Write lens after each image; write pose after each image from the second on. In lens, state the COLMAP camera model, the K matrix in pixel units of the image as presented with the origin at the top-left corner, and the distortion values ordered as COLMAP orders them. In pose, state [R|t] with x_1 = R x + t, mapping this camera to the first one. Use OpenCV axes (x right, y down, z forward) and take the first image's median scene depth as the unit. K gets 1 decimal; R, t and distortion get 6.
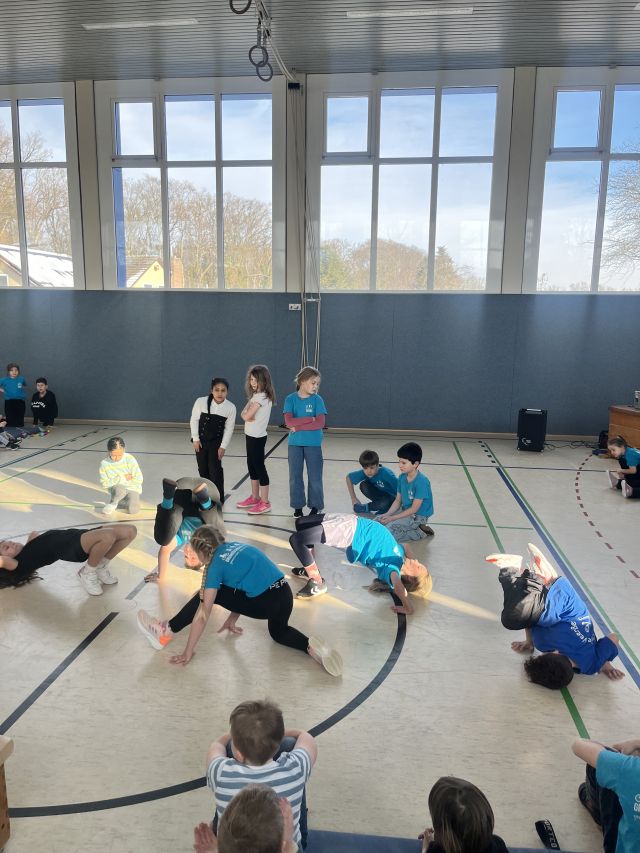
lens RADIAL K [[647.3, 0, 324.9], [0, 647.3, 427.7], [0, 0, 1]] dist [0.047331, -0.065690]
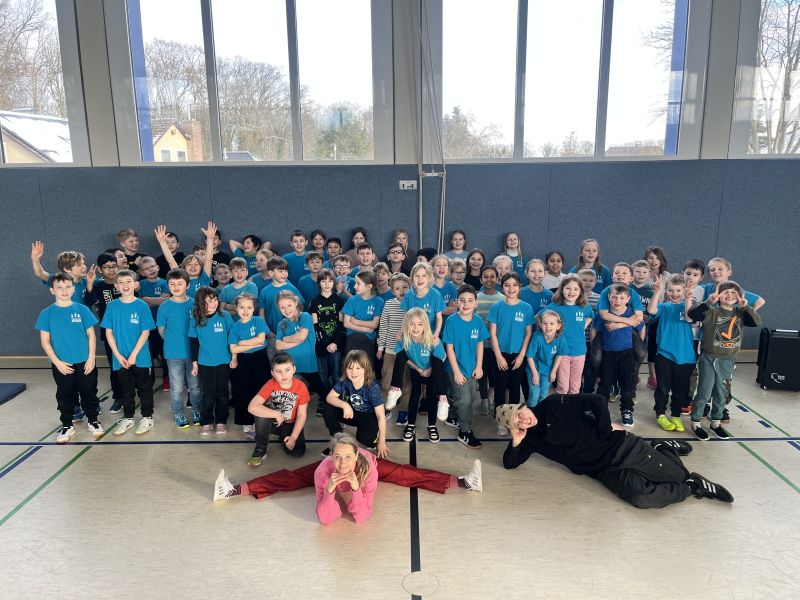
lens RADIAL K [[607.1, 0, 402.3], [0, 607.1, 295.7], [0, 0, 1]] dist [0.047331, -0.065690]
pose [[0.993970, -0.044442, 0.100247, -0.125996], [0.041855, 0.998738, 0.027759, -0.088163], [-0.101354, -0.023395, 0.994575, 0.357931]]
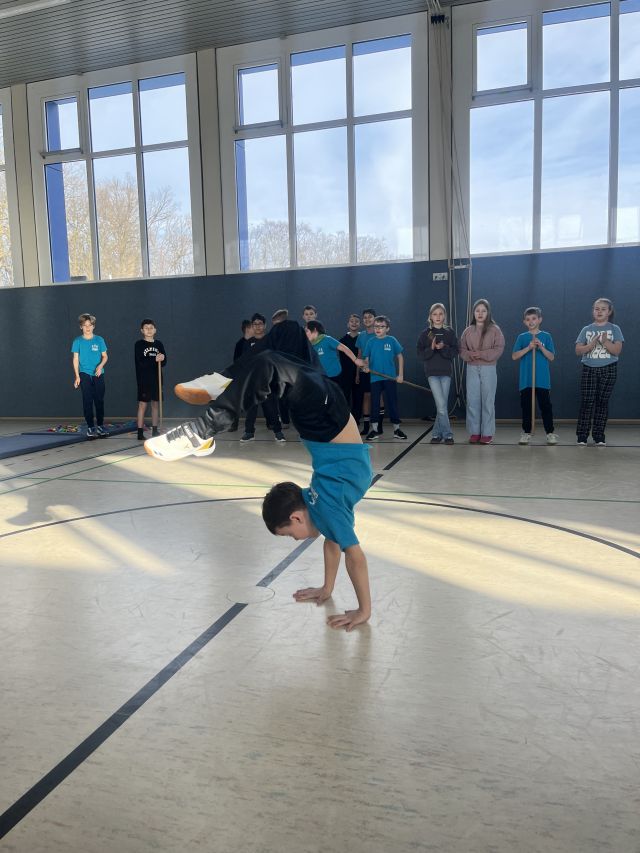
lens RADIAL K [[647.3, 0, 315.9], [0, 647.3, 422.8], [0, 0, 1]] dist [0.047331, -0.065690]
pose [[0.982112, -0.019869, -0.187245, -0.051900], [0.007781, 0.997850, -0.065075, 0.059500], [0.188135, 0.062454, 0.980155, 0.153012]]
